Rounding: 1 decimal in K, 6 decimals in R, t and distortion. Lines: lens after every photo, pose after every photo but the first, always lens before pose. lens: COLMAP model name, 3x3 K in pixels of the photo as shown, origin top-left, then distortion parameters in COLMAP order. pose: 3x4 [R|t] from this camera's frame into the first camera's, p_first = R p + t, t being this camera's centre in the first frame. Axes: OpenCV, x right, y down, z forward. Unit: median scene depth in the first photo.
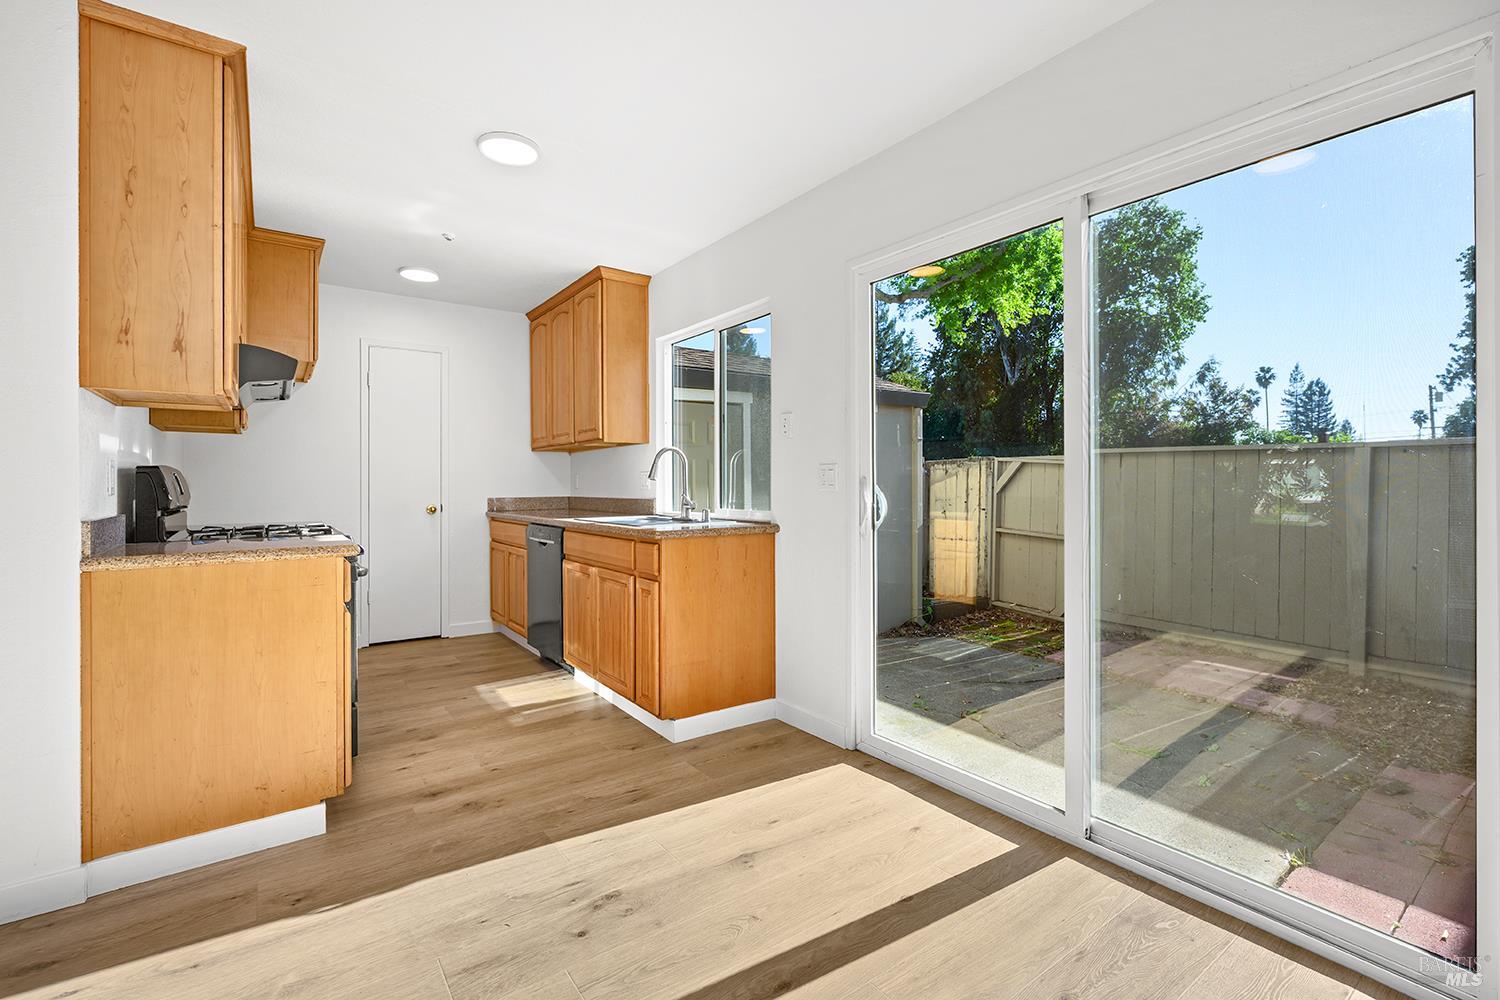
lens RADIAL K [[658.4, 0, 746.4], [0, 658.4, 481.3], [0, 0, 1]] dist [-0.003862, -0.000160]
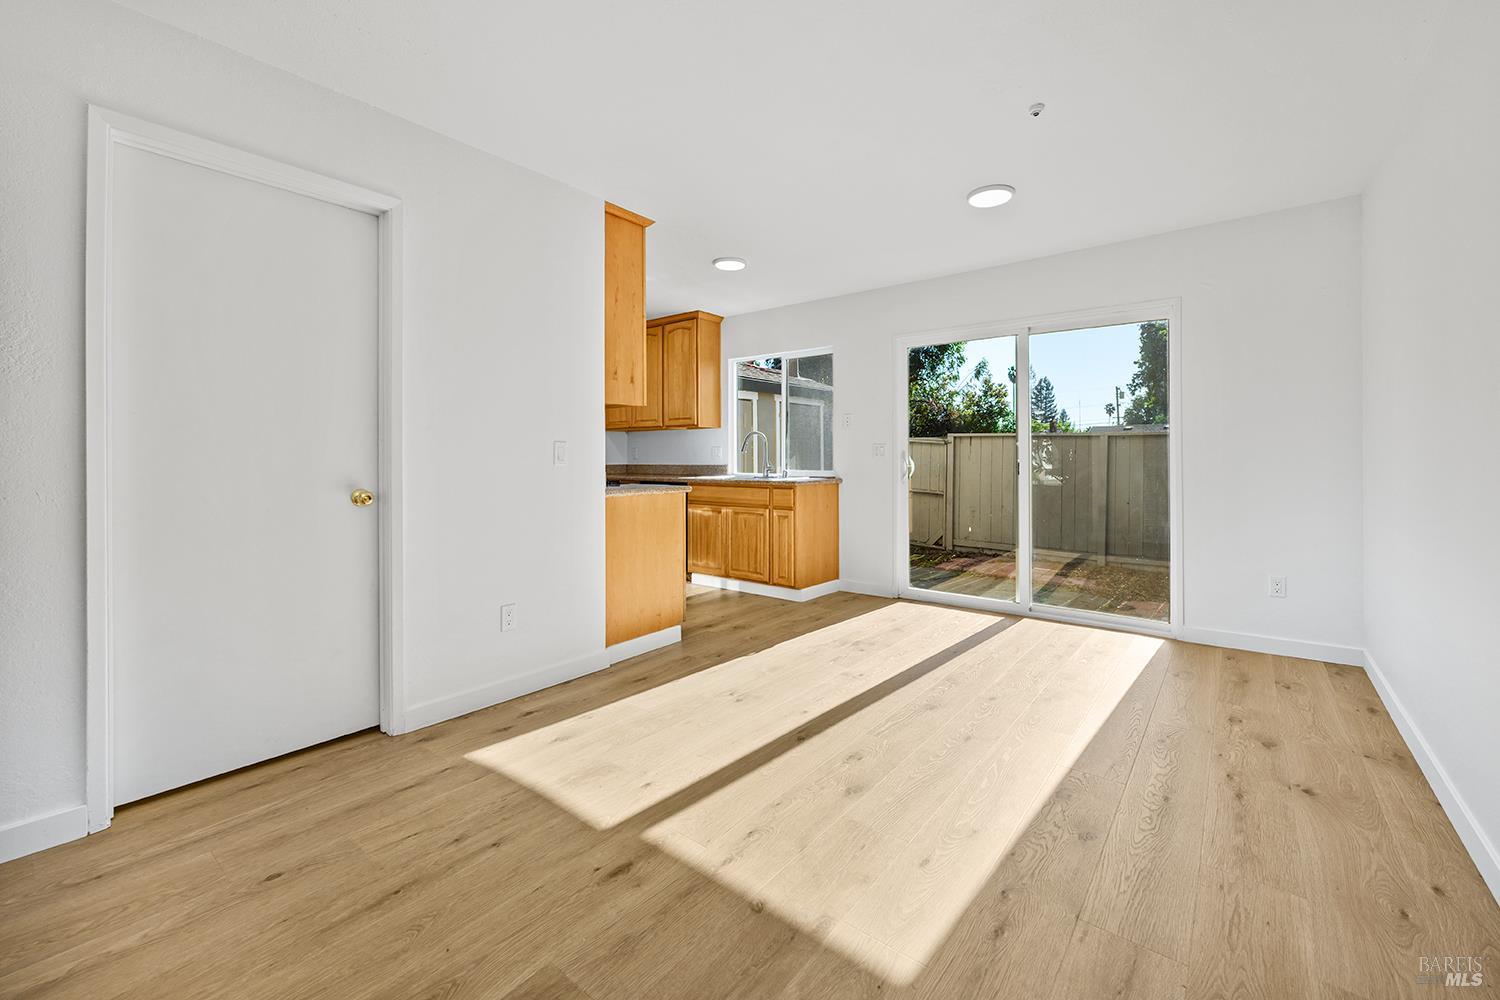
lens RADIAL K [[607.2, 0, 757.1], [0, 607.2, 452.9], [0, 0, 1]] dist [-0.005899, 0.001090]
pose [[0.963055, 0.004545, 0.269267, -0.519679], [-0.003658, 0.999986, -0.003795, 0.004775], [-0.269281, 0.002670, 0.963058, -0.415437]]
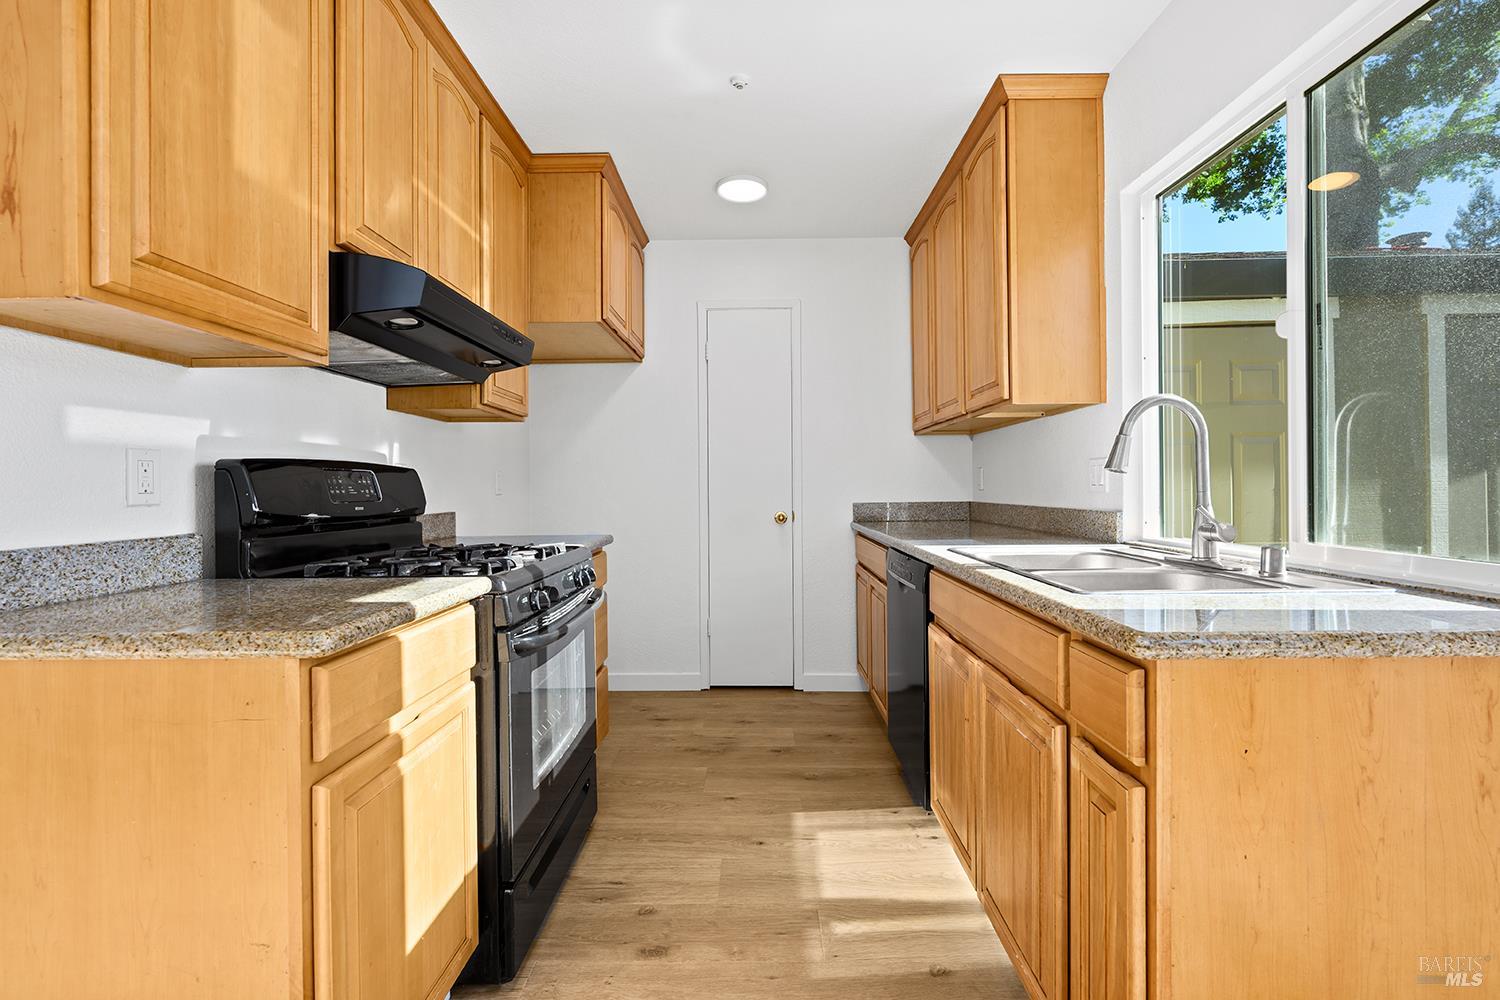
lens RADIAL K [[658.4, 0, 743.7], [0, 658.4, 486.0], [0, 0, 1]] dist [-0.003862, -0.000160]
pose [[0.795336, -0.003962, -0.606156, -0.074227], [0.009578, 0.999936, 0.006031, 0.002160], [0.606094, -0.010603, 0.795323, 0.493975]]
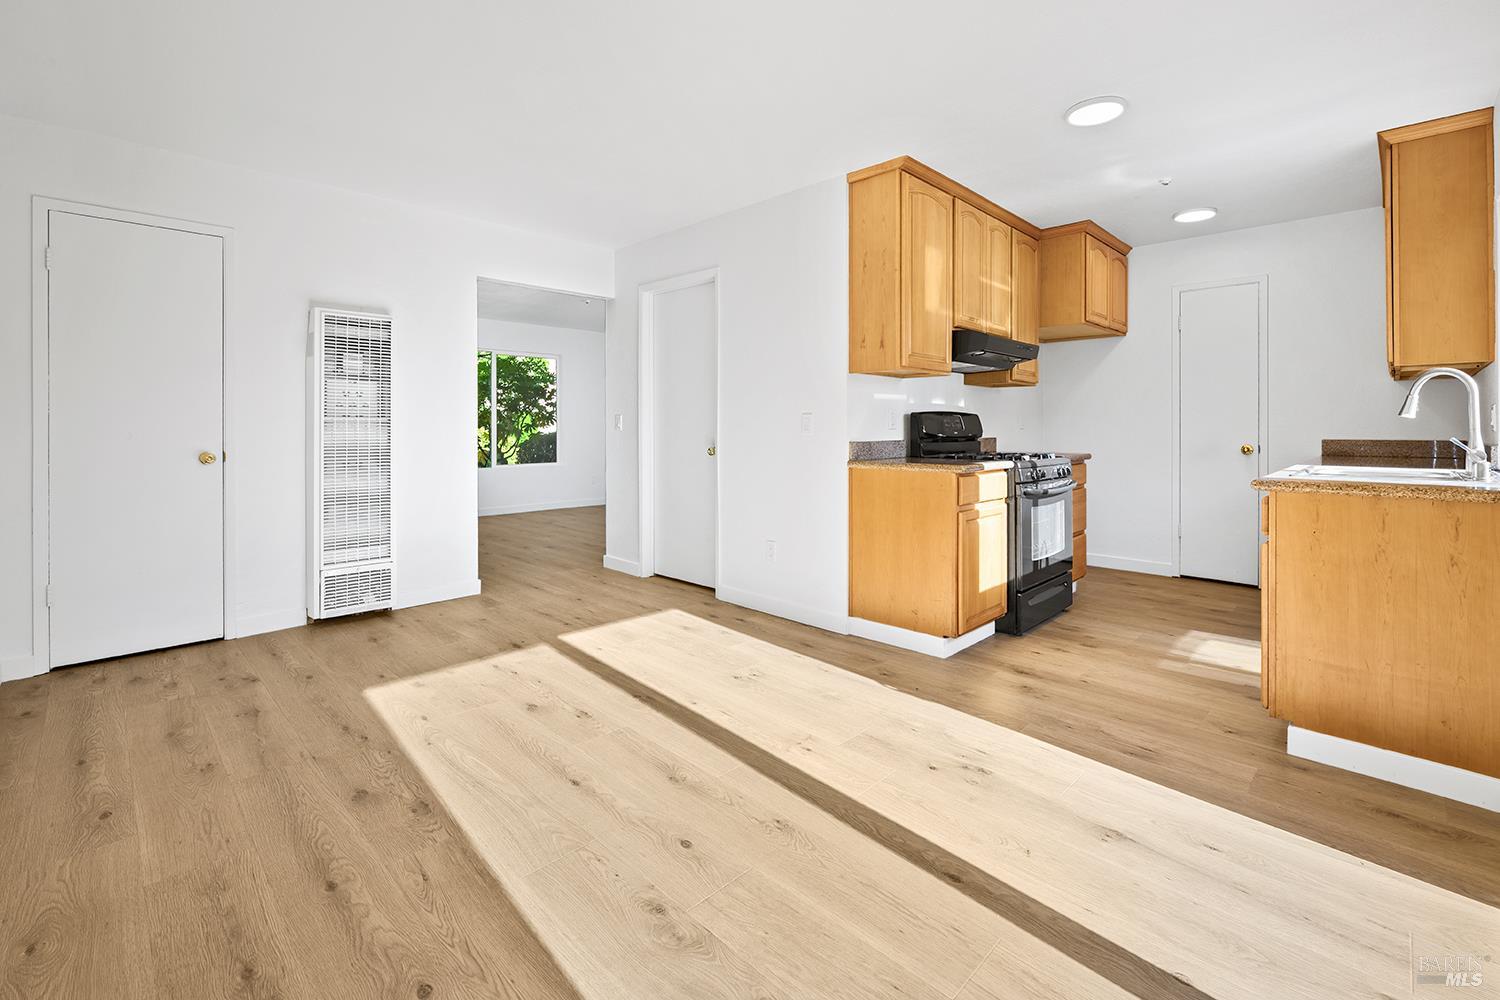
lens RADIAL K [[658.4, 0, 762.8], [0, 658.4, 425.8], [0, 0, 1]] dist [-0.003862, -0.000160]
pose [[0.174897, 0.002780, -0.984583, 0.430850], [0.004258, 0.999985, 0.003580, 0.002233], [0.984578, -0.004818, 0.174882, 0.196893]]
